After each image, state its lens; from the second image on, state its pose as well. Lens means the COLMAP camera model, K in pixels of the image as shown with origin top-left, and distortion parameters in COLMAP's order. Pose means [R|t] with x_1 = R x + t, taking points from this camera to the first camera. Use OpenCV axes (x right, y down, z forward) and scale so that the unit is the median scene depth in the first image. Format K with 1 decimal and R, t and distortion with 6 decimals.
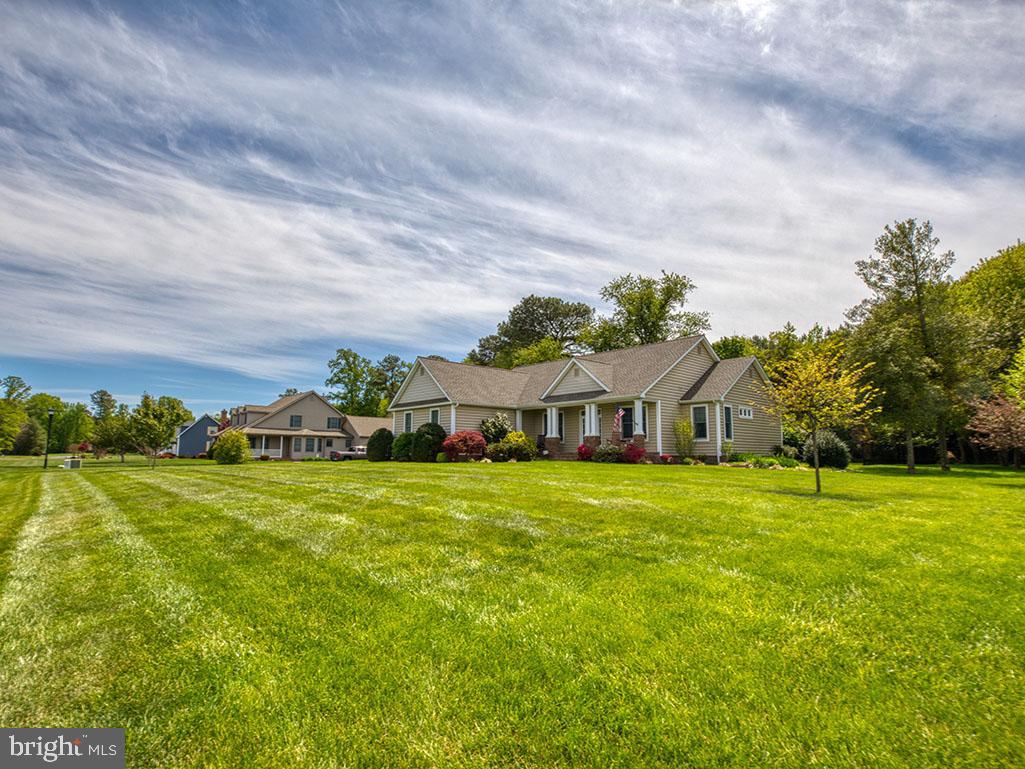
lens RADIAL K [[537.8, 0, 516.2], [0, 537.8, 385.7], [0, 0, 1]] dist [-0.031071, 0.000070]
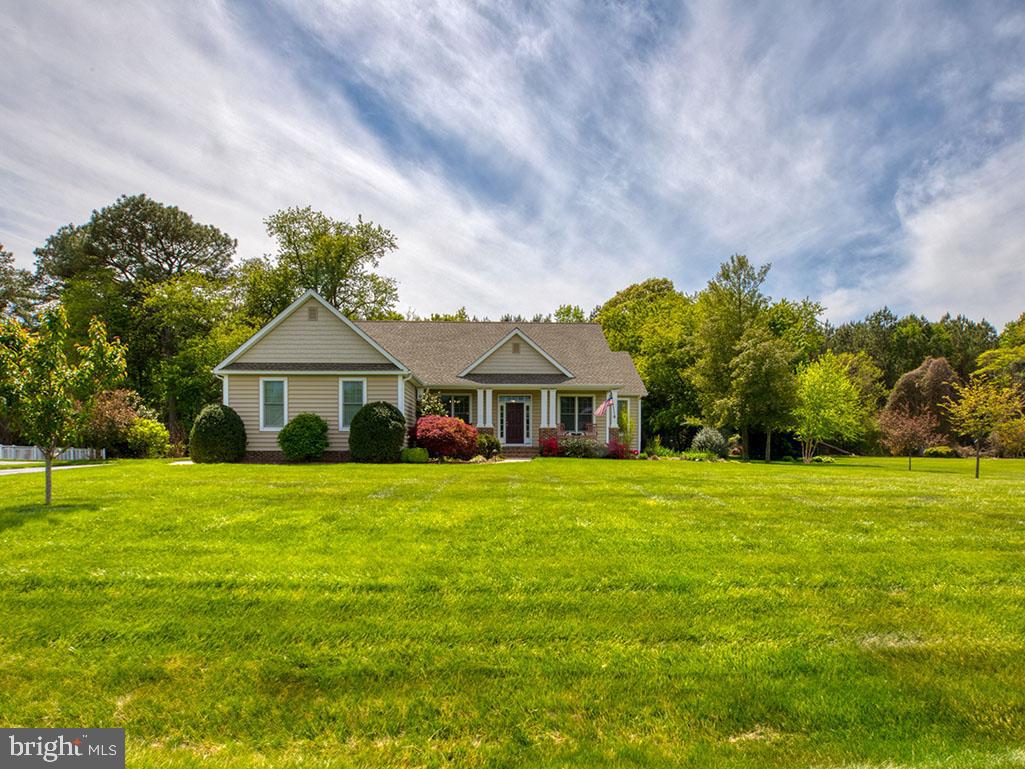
lens RADIAL K [[626.2, 0, 516.9], [0, 626.2, 461.4], [0, 0, 1]] dist [-0.041314, 0.001598]
pose [[0.635696, -0.022891, 0.771600, -0.666901], [-0.101123, 0.988477, 0.112637, 0.041168], [-0.765287, -0.149629, 0.626057, 0.424603]]
